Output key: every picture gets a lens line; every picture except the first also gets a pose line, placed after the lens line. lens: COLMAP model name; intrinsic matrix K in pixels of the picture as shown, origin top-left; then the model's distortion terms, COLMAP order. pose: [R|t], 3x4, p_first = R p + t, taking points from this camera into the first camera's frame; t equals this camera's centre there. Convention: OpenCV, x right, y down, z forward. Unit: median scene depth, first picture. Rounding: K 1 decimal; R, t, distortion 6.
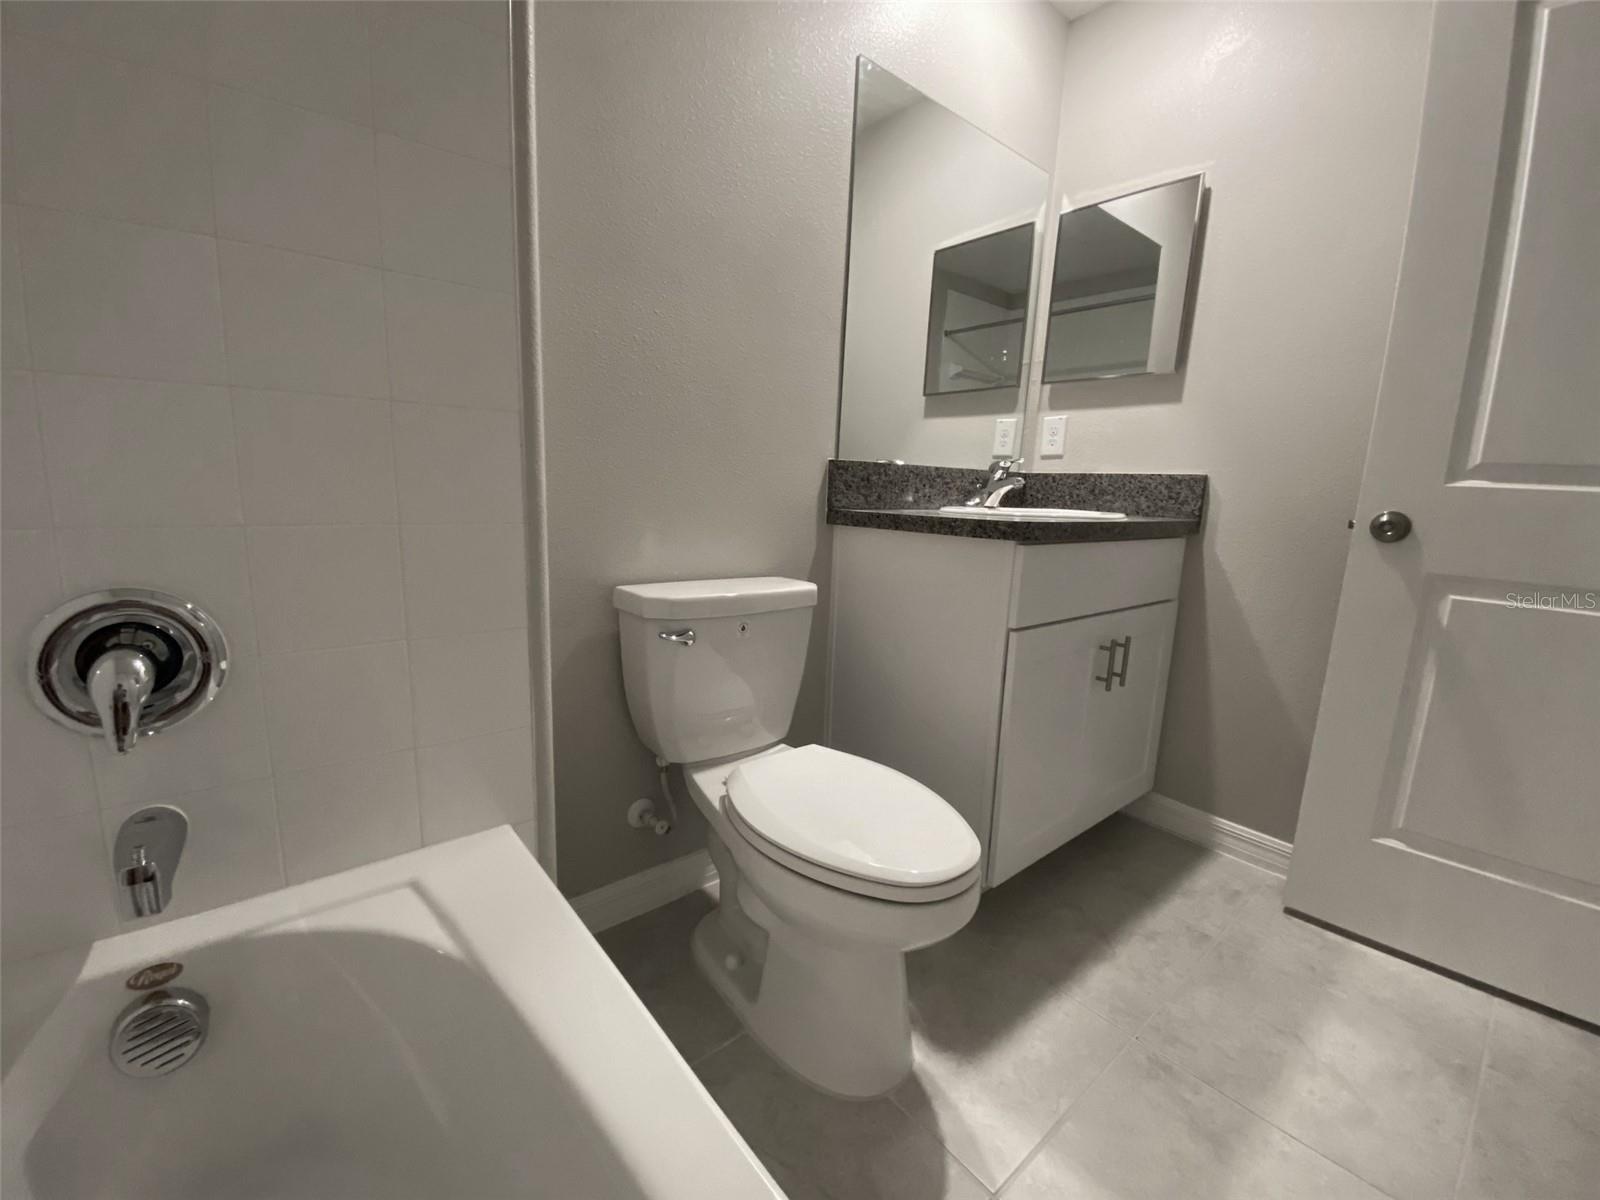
lens RADIAL K [[654.1, 0, 788.2], [0, 654.1, 596.3], [0, 0, 1]] dist [0.006083, -0.014120]
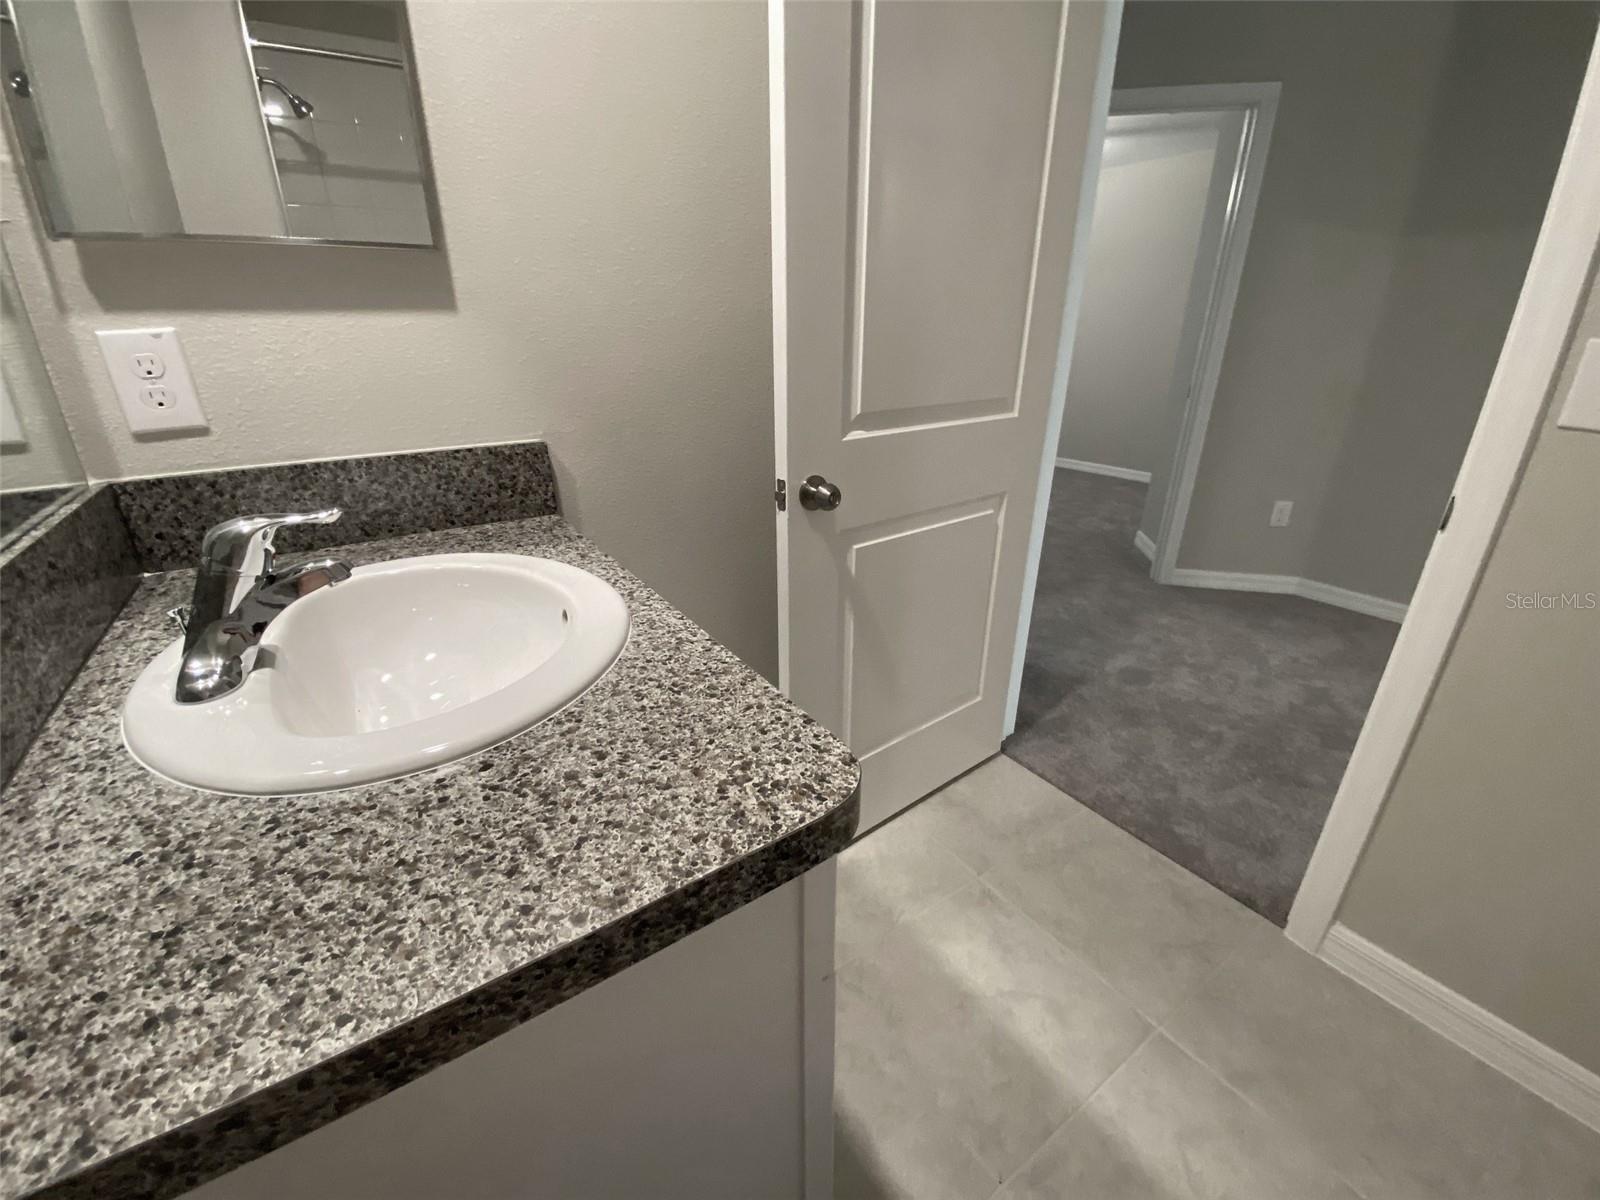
lens RADIAL K [[654.1, 0, 800.0], [0, 654.1, 596.1], [0, 0, 1]] dist [0.006083, -0.014120]
pose [[0.077134, -0.418172, 0.905087, 0.042294], [0.167356, 0.900342, 0.401717, -0.259745], [-0.982875, 0.120486, 0.139430, 0.693279]]
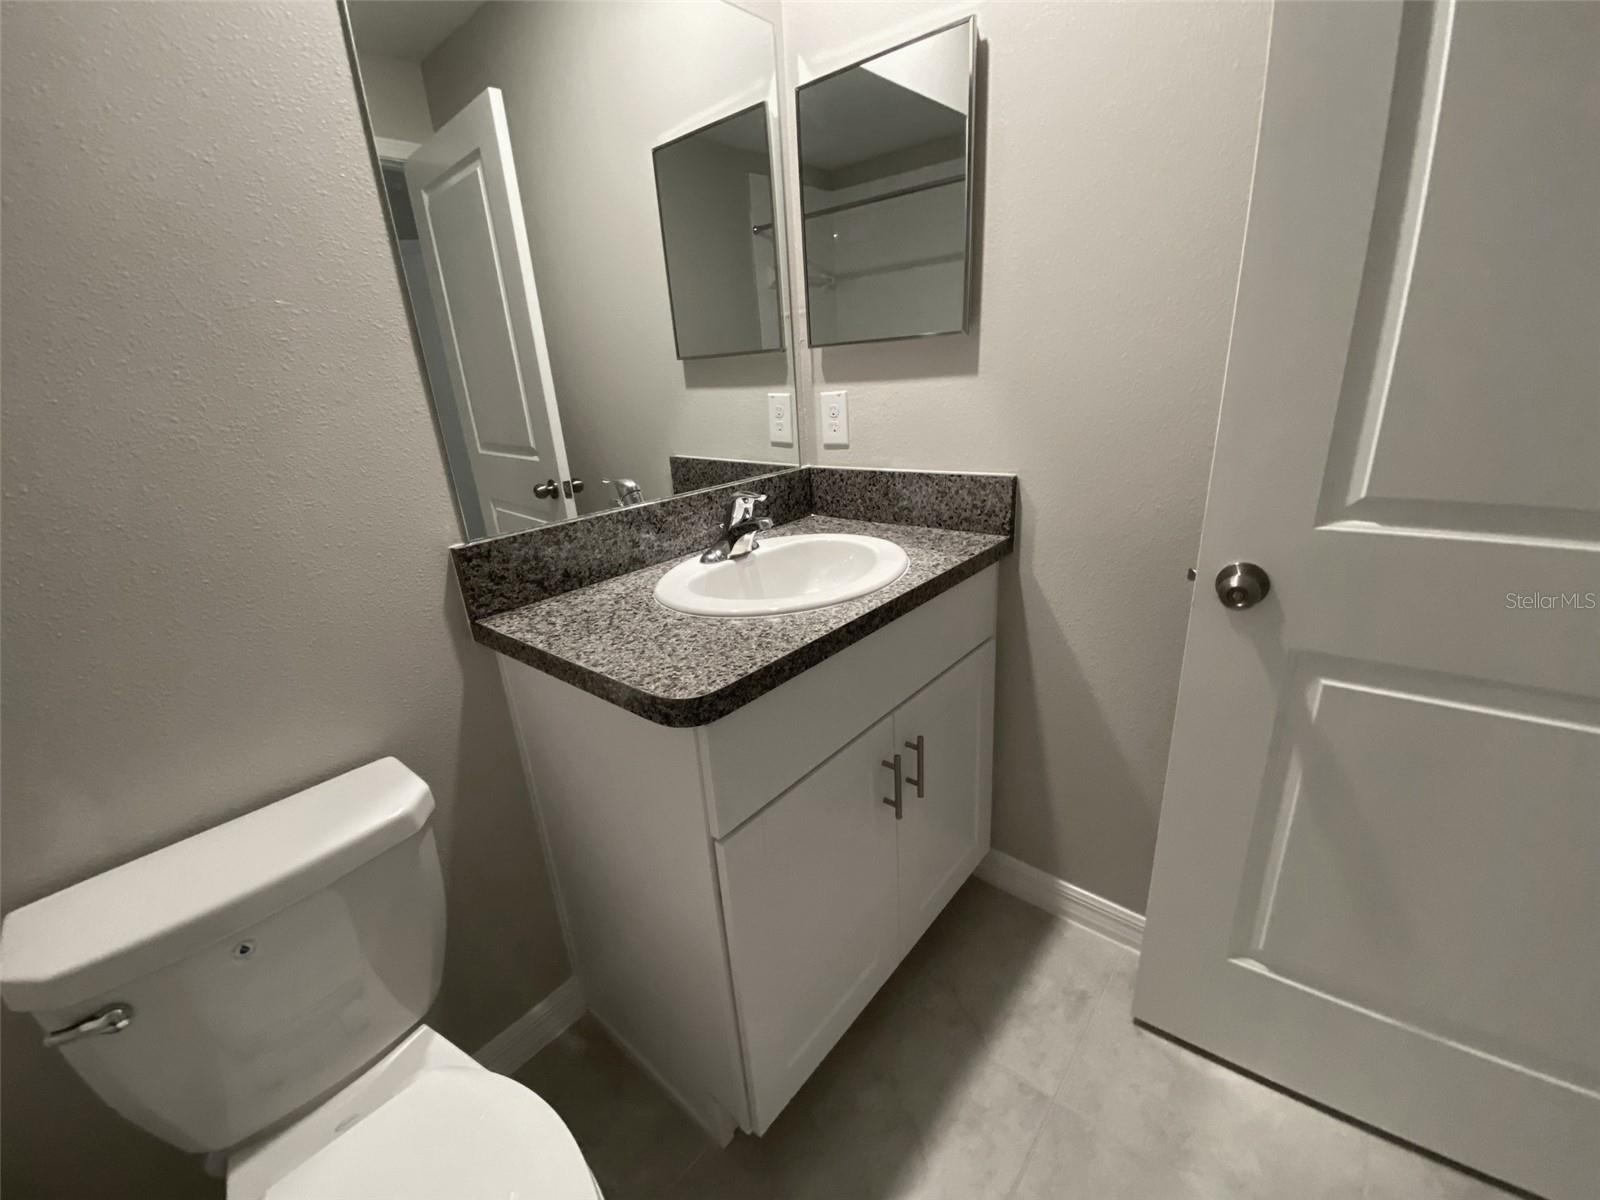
lens RADIAL K [[654.1, 0, 793.5], [0, 654.1, 601.7], [0, 0, 1]] dist [0.006083, -0.014120]
pose [[0.980430, -0.157209, 0.118503, 0.284080], [0.135573, 0.975615, 0.172610, -0.208074], [-0.142750, -0.153166, 0.977836, 0.293631]]
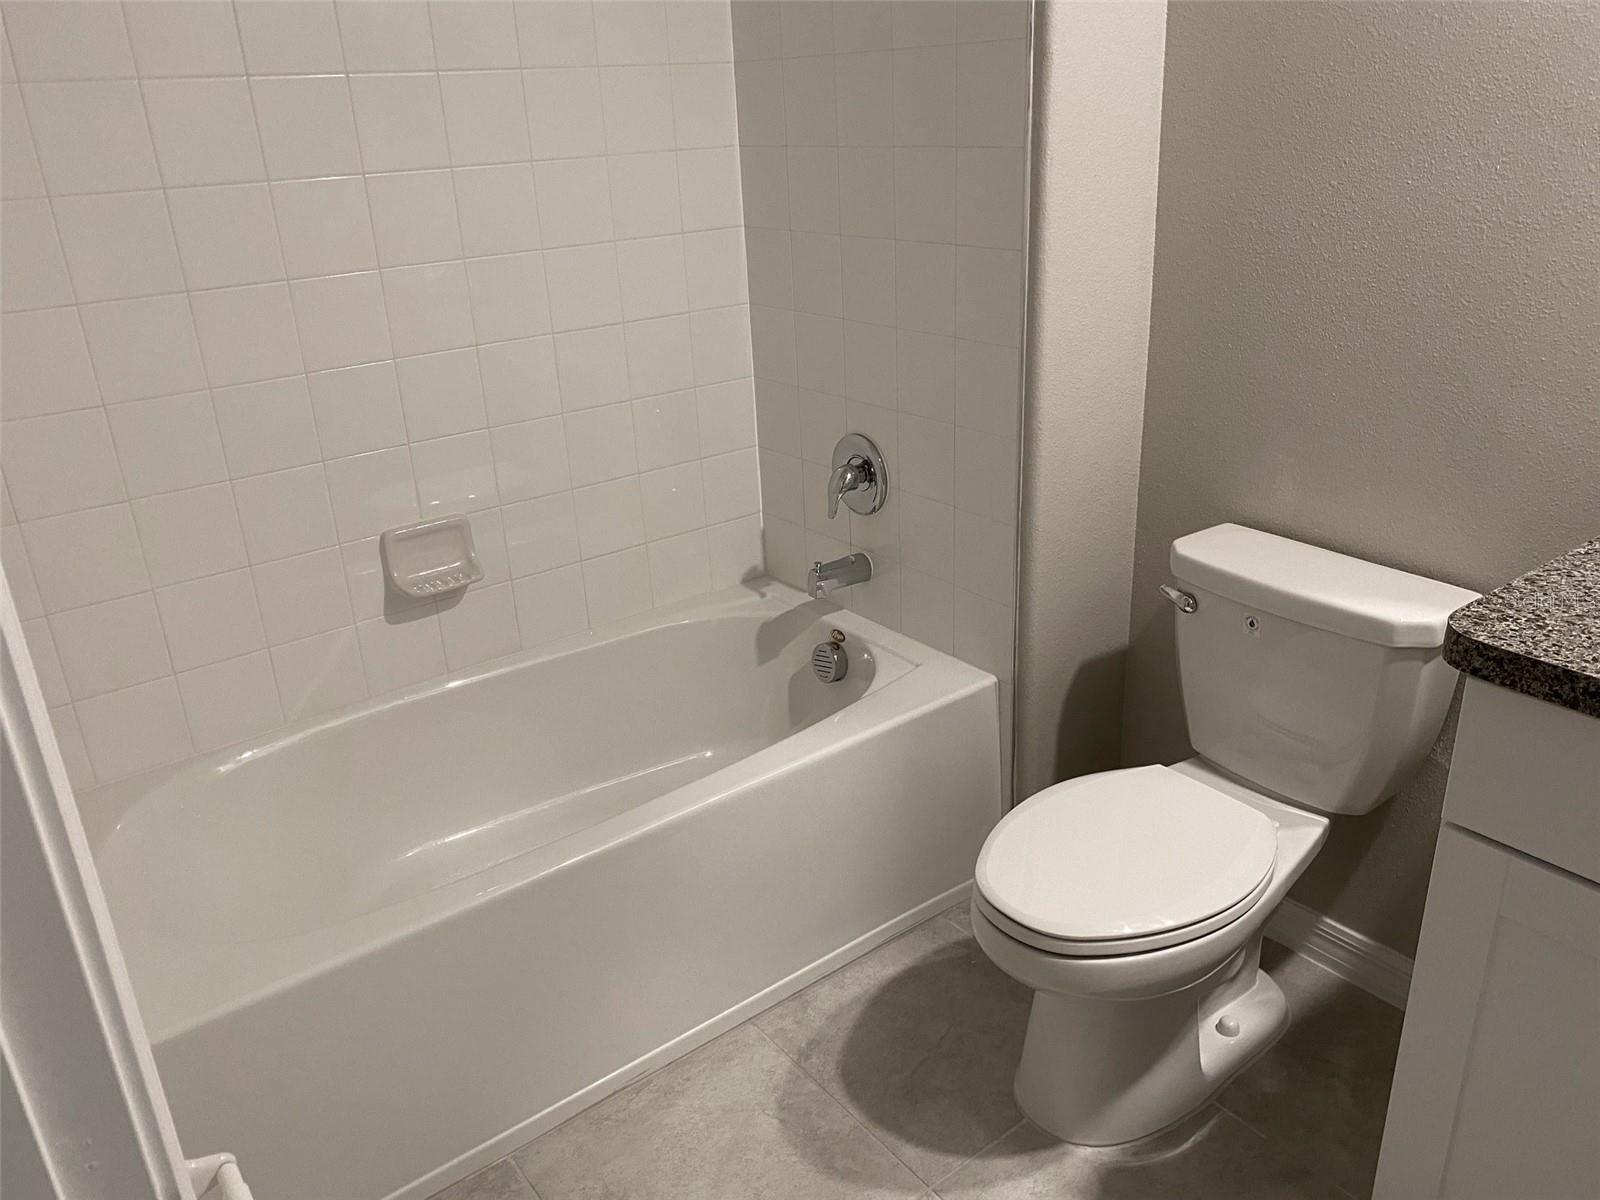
lens RADIAL K [[1232.7, 0, 800.8], [0, 1232.7, 598.1], [0, 0, 1]] dist [0.013962, -0.009527]
pose [[-0.047054, 0.342807, -0.938227, 0.929150], [-0.130264, 0.929140, 0.346020, -0.292751], [0.990362, 0.138499, 0.000936, 0.341999]]
